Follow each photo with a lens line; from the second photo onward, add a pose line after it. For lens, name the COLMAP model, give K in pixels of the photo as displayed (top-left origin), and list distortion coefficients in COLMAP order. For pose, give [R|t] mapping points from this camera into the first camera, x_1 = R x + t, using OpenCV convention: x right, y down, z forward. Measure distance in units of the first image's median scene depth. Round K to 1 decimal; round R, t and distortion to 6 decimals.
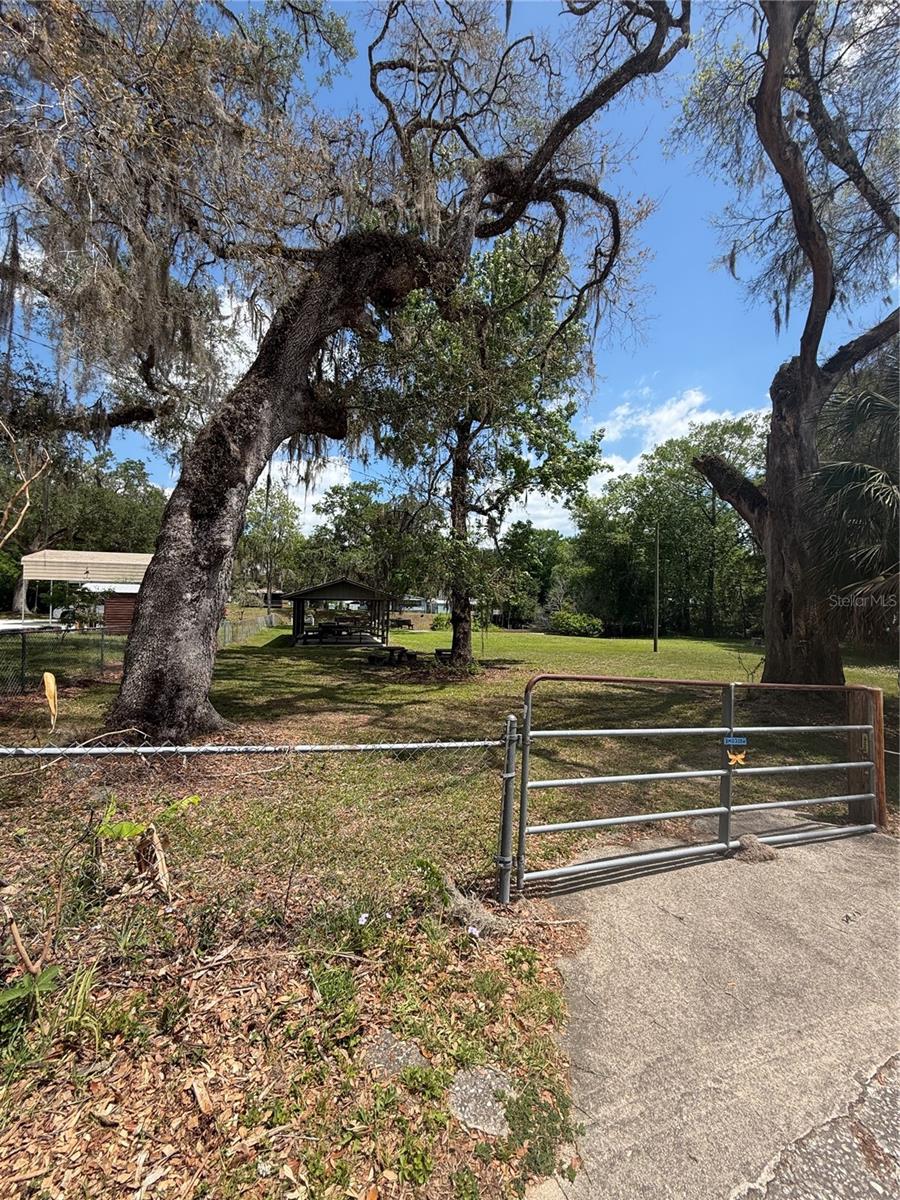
lens RADIAL K [[477.7, 0, 450.0], [0, 477.7, 600.0], [0, 0, 1]] dist [-0.020075, -0.000046]
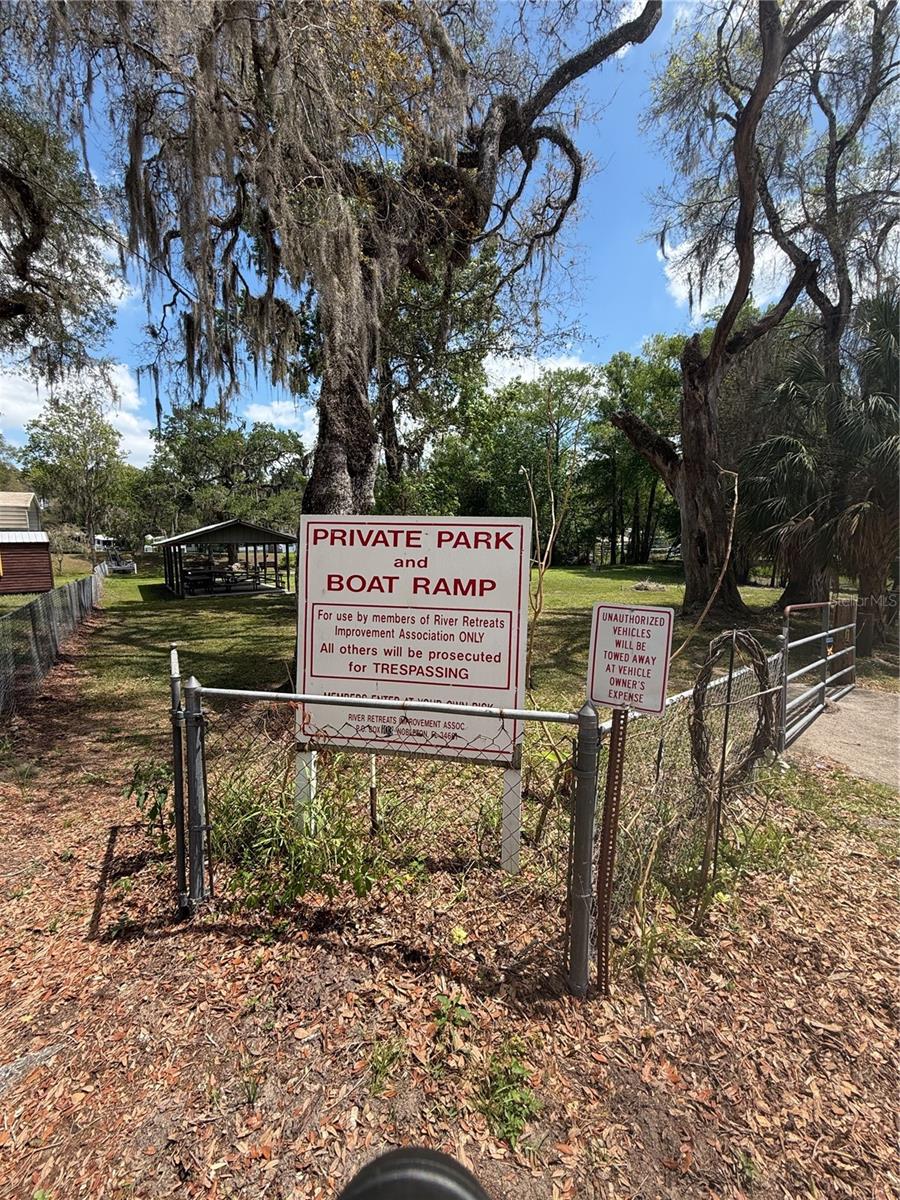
lens RADIAL K [[485.5, 0, 450.0], [0, 485.5, 600.0], [0, 0, 1]] dist [-0.019544, -0.000206]
pose [[0.936347, -0.070918, 0.343839, -0.347938], [0.024705, 0.990267, 0.136969, -0.025569], [-0.350206, -0.119756, 0.928986, -0.005888]]
